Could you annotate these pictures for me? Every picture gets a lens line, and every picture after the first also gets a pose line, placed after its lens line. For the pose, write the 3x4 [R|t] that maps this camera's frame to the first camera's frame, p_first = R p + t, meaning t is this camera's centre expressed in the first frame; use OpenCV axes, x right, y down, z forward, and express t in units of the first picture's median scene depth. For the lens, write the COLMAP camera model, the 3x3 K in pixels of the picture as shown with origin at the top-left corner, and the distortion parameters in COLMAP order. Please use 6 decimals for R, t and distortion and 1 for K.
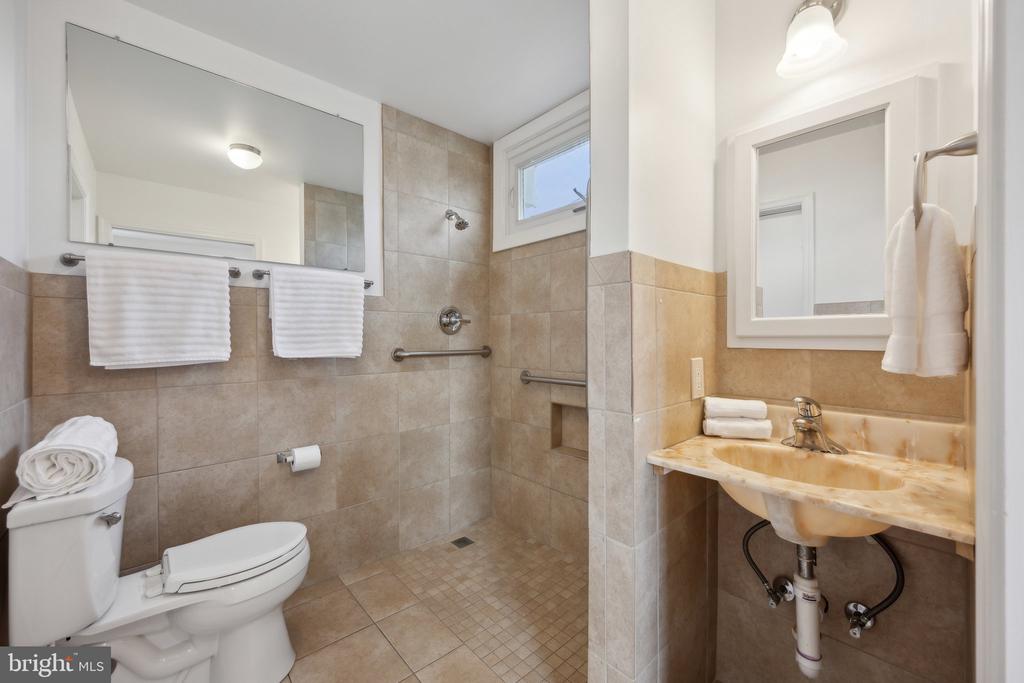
lens RADIAL K [[403.3, 0, 515.3], [0, 403.3, 340.1], [0, 0, 1]] dist [0.002612, -0.000605]
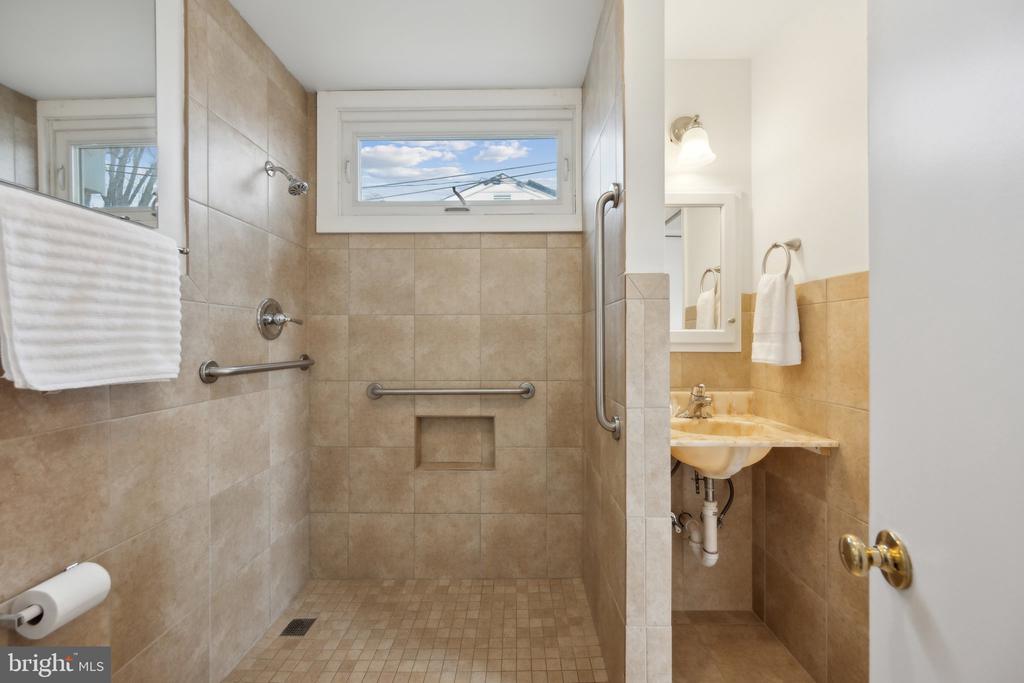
lens RADIAL K [[403.3, 0, 514.5], [0, 403.3, 341.2], [0, 0, 1]] dist [0.002612, -0.000605]
pose [[0.681038, 0.001249, 0.732247, -0.421634], [0.004303, 0.999974, -0.005708, -0.005704], [-0.732235, 0.007038, 0.681016, 0.233386]]
